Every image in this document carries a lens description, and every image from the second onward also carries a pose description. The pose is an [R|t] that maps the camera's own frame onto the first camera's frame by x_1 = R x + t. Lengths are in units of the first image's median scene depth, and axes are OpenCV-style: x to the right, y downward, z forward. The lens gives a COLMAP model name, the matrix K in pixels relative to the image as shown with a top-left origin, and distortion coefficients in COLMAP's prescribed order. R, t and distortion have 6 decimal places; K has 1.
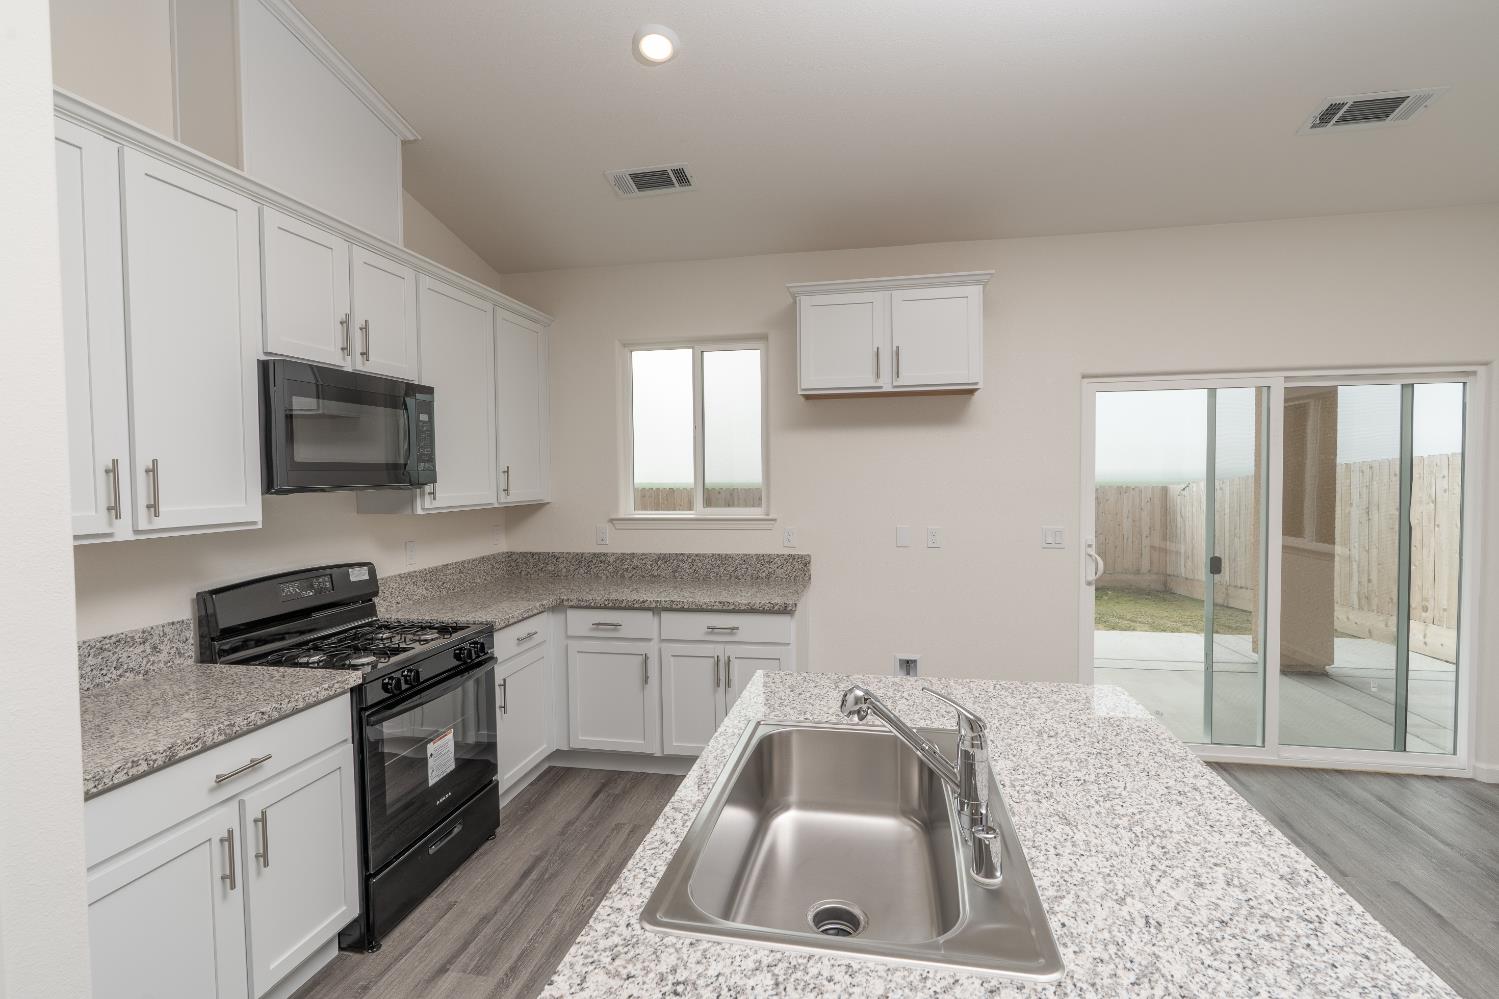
lens RADIAL K [[691.2, 0, 744.2], [0, 691.2, 496.6], [0, 0, 1]] dist [-0.002566, -0.000208]
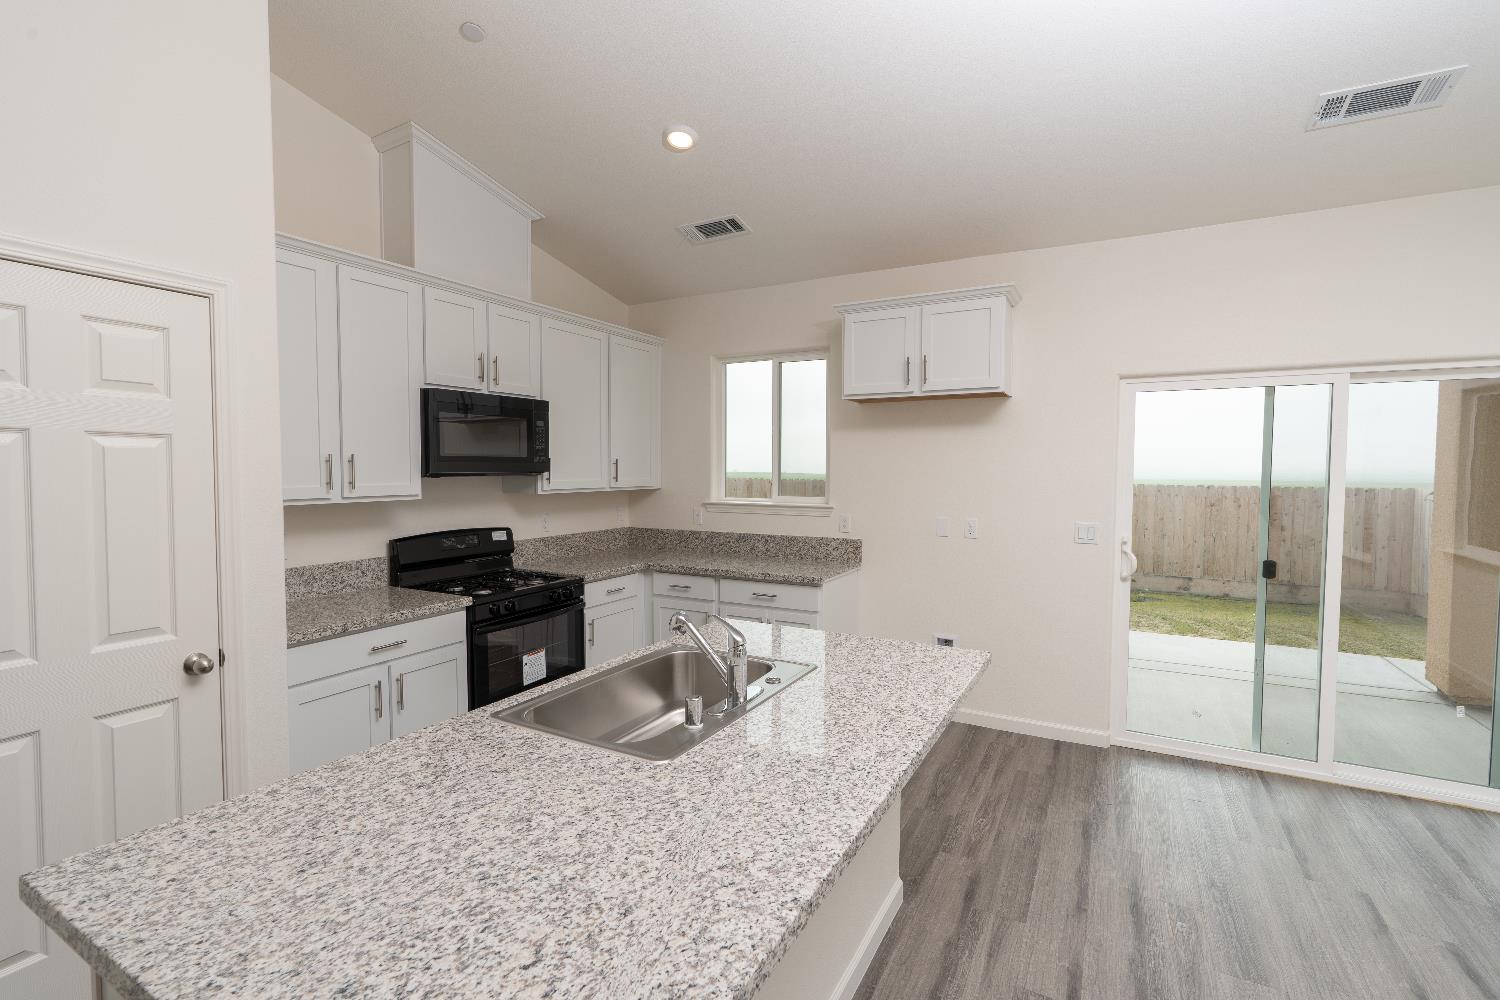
lens RADIAL K [[680.3, 0, 746.5], [0, 680.3, 497.5], [0, 0, 1]] dist [-0.001265, 0.000003]
pose [[0.952174, 0.027605, -0.304307, 0.327662], [-0.023340, 0.999572, 0.017645, -0.000992], [0.304664, -0.009698, 0.952411, -0.156394]]
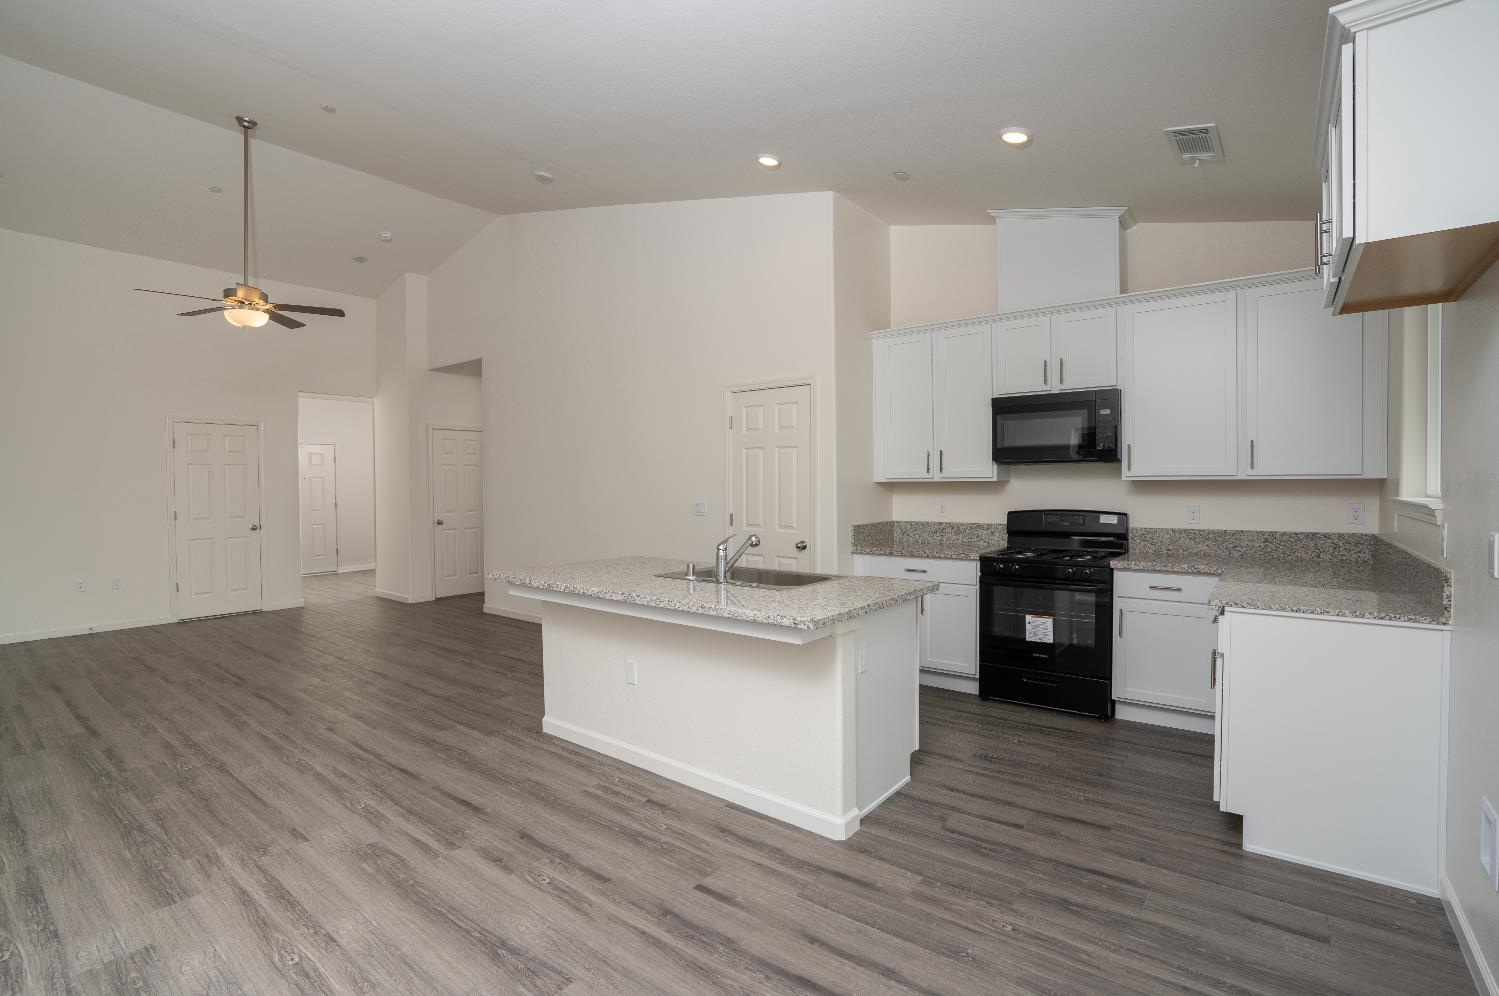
lens RADIAL K [[691.2, 0, 744.2], [0, 691.2, 495.1], [0, 0, 1]] dist [-0.002566, -0.000208]
pose [[-0.451019, 0.035461, -0.891810, 1.105022], [-0.015281, 0.998757, 0.047442, 0.000846], [0.892384, 0.035025, -0.449916, 0.940439]]
